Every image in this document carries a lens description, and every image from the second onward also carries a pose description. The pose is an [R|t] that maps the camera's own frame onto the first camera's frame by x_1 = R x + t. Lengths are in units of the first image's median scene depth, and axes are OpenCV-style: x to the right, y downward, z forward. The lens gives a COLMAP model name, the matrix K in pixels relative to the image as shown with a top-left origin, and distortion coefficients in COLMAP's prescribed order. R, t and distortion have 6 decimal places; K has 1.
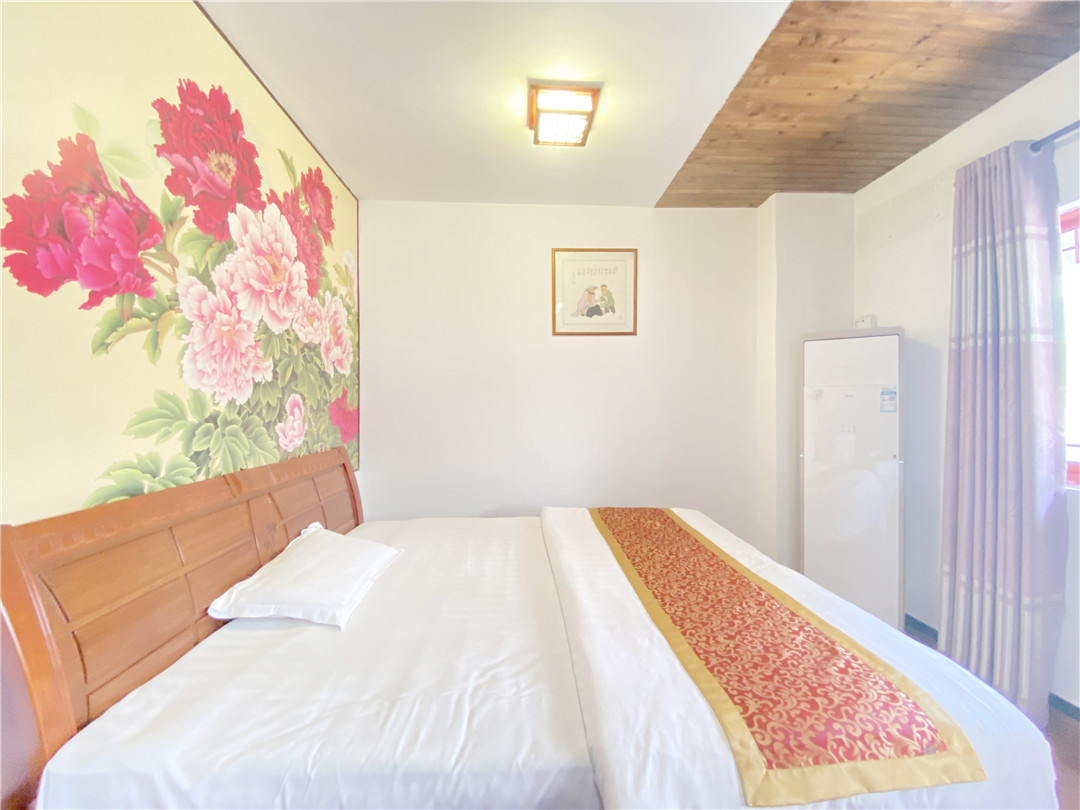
lens RADIAL K [[436.0, 0, 540.0], [0, 436.0, 405.0], [0, 0, 1]] dist [0.034432, -0.027644]
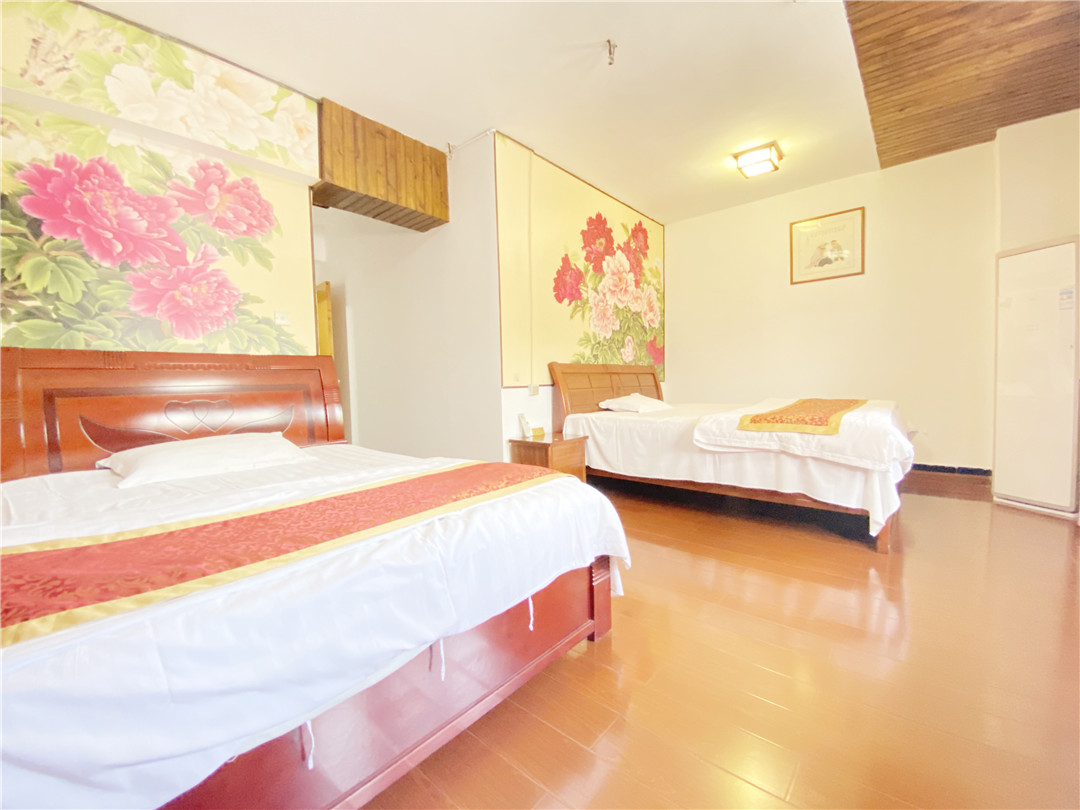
lens RADIAL K [[436.0, 0, 540.0], [0, 436.0, 405.0], [0, 0, 1]] dist [0.034432, -0.027644]
pose [[0.724869, 0.018220, -0.688645, 0.685605], [0.022237, 0.998510, 0.049825, 0.222041], [0.688527, -0.051430, 0.723385, -0.977768]]
